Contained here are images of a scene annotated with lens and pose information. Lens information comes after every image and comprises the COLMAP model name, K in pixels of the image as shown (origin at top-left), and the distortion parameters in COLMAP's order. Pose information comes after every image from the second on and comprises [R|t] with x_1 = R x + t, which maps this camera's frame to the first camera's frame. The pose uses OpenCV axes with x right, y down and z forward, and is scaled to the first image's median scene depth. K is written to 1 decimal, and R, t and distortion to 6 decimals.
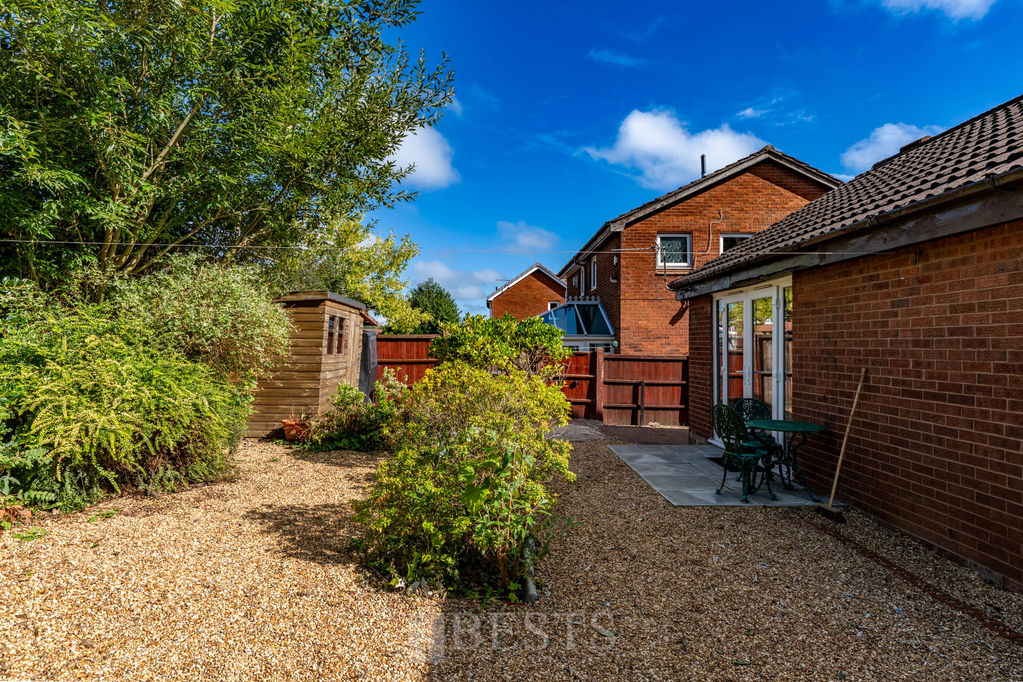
lens RADIAL K [[558.6, 0, 510.9], [0, 558.6, 341.8], [0, 0, 1]] dist [-0.001061, -0.000107]
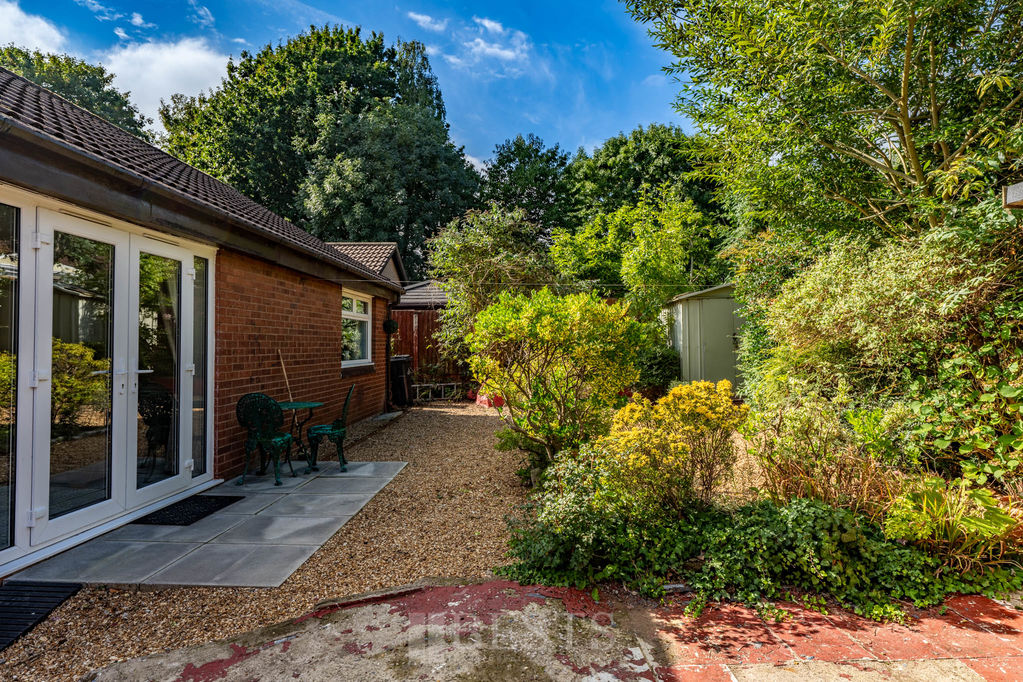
lens RADIAL K [[558.6, 0, 510.3], [0, 558.6, 339.4], [0, 0, 1]] dist [-0.001061, -0.000107]
pose [[-0.996784, 0.019335, 0.077767, -0.022939], [0.018123, 0.999704, -0.016253, 0.048787], [-0.078058, -0.014791, -0.996839, 2.019175]]
